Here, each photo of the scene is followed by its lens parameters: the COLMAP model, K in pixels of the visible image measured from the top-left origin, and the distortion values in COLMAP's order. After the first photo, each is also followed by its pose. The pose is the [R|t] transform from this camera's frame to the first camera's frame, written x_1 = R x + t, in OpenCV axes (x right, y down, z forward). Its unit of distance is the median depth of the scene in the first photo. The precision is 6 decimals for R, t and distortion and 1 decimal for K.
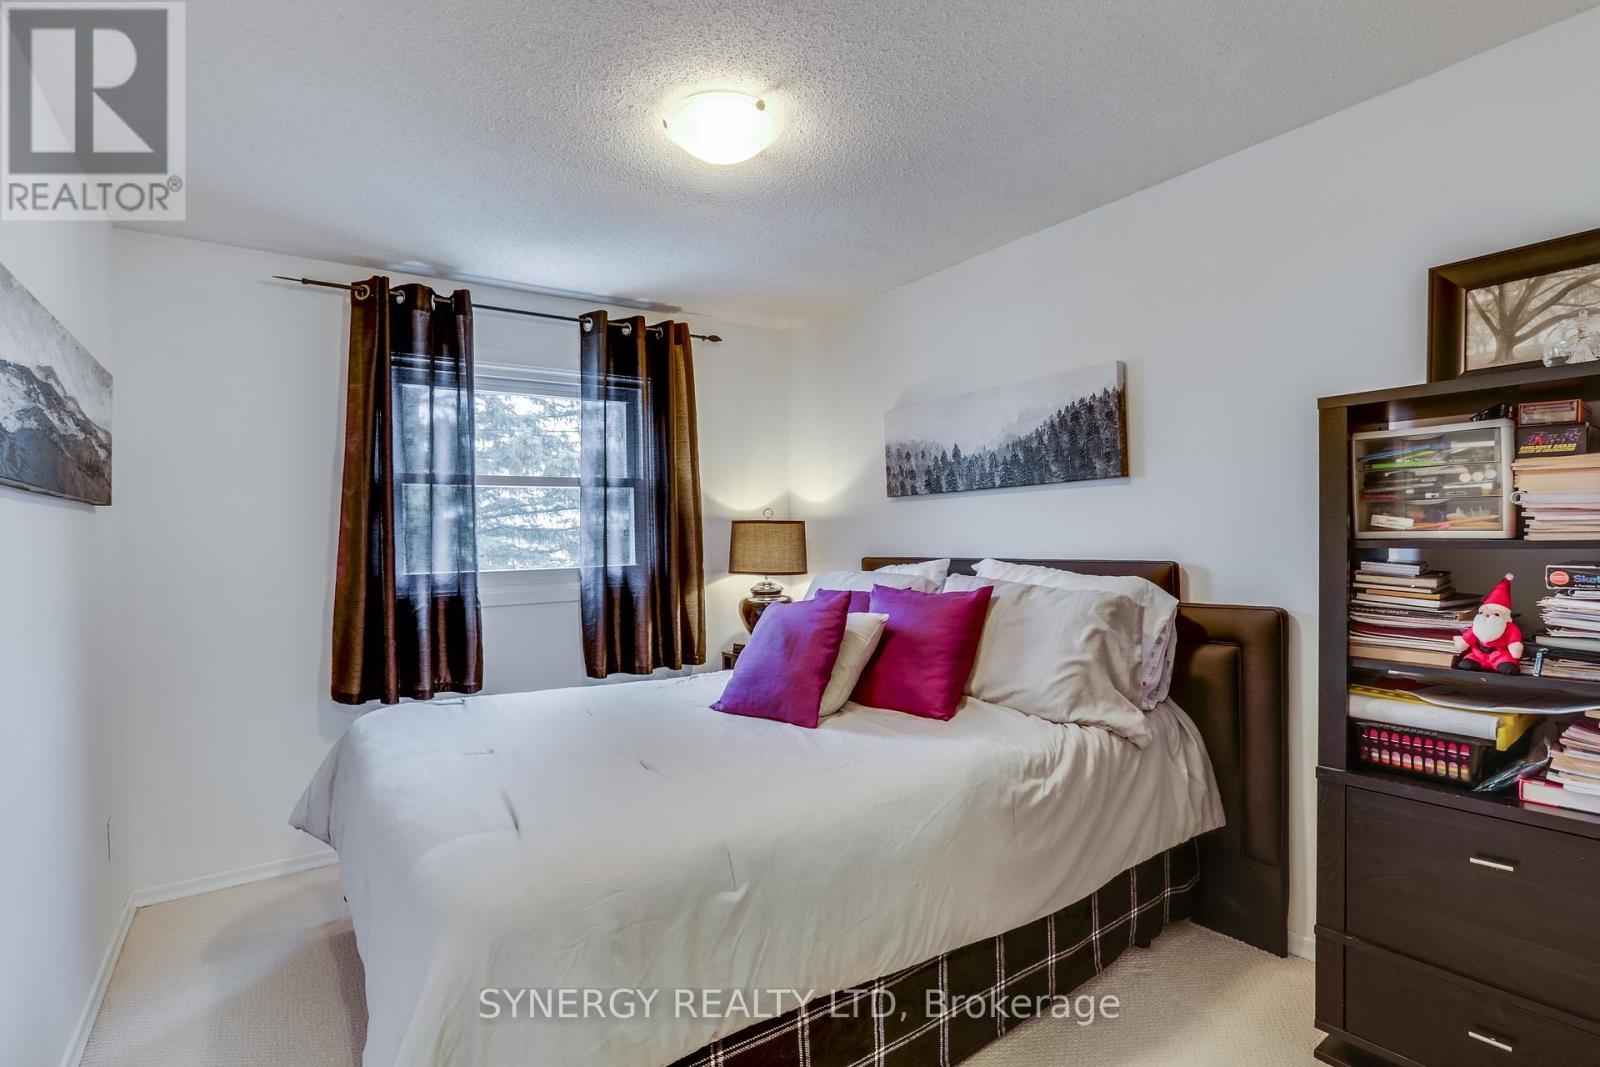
lens RADIAL K [[740.3, 0, 774.1], [0, 740.3, 520.8], [0, 0, 1]] dist [-0.021341, 0.000012]
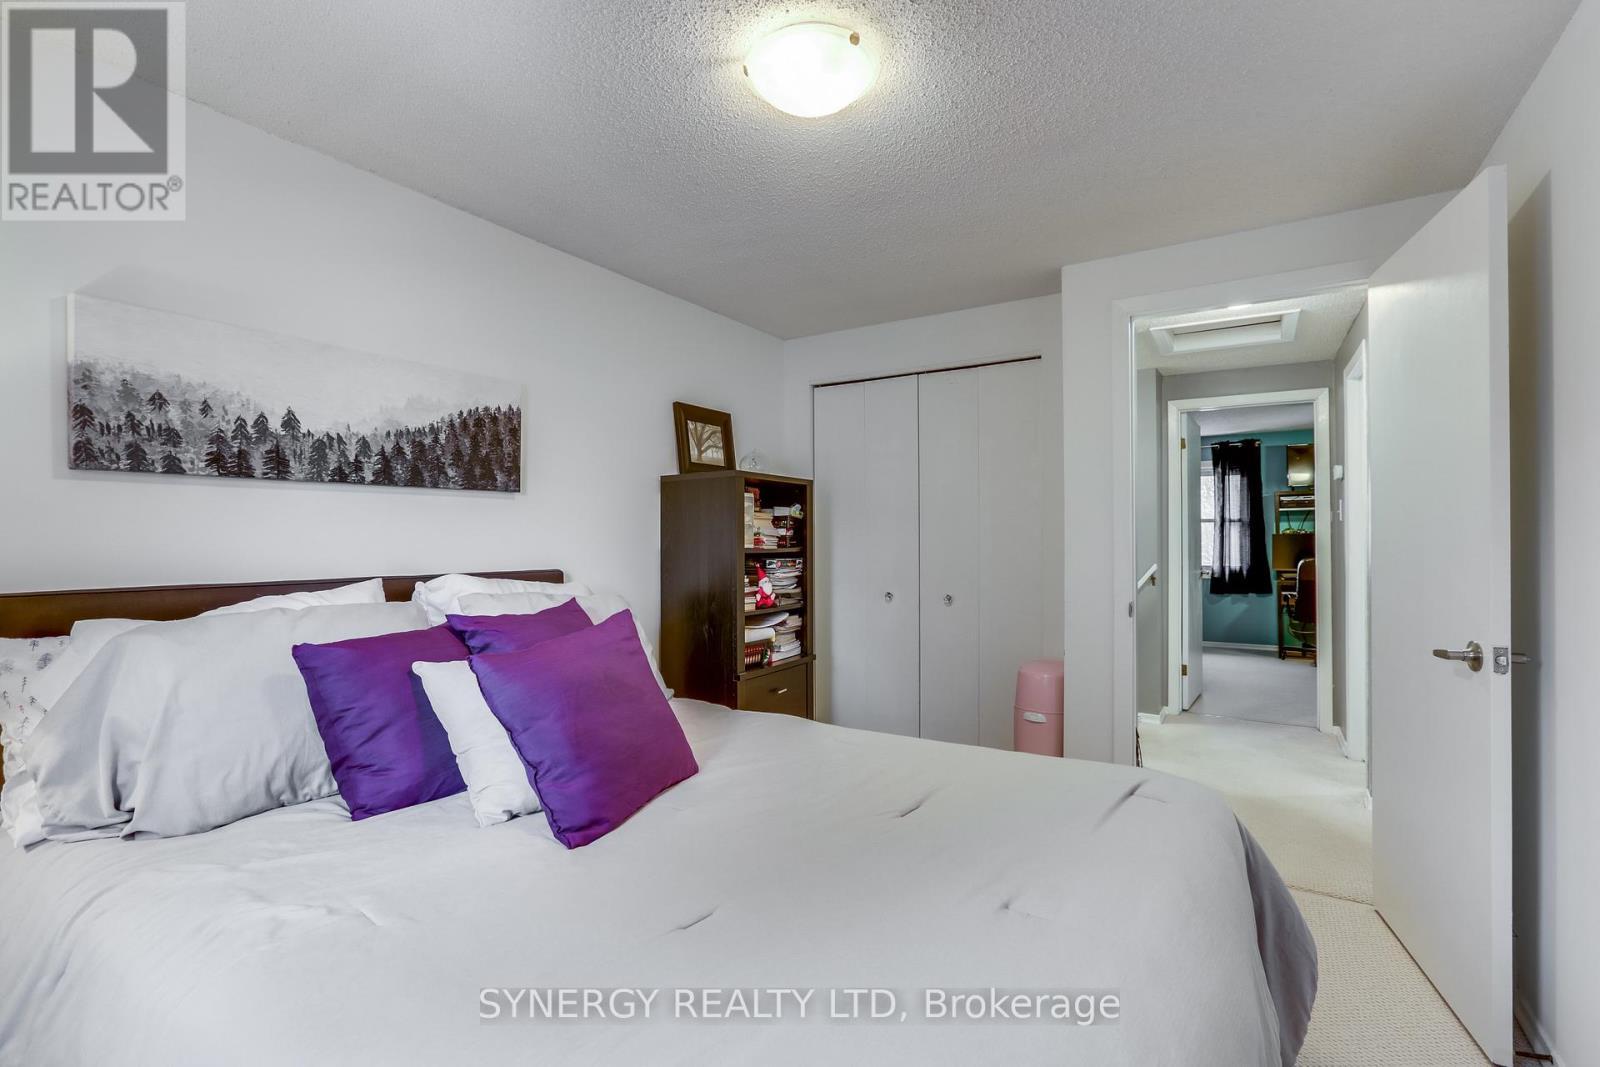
lens RADIAL K [[740.3, 0, 774.1], [0, 740.3, 520.8], [0, 0, 1]] dist [-0.021341, 0.000012]
pose [[-0.368043, 0.041813, 0.928868, -0.589906], [-0.011714, 0.998701, -0.049598, 0.027603], [-0.929735, -0.029135, -0.367075, 0.942567]]
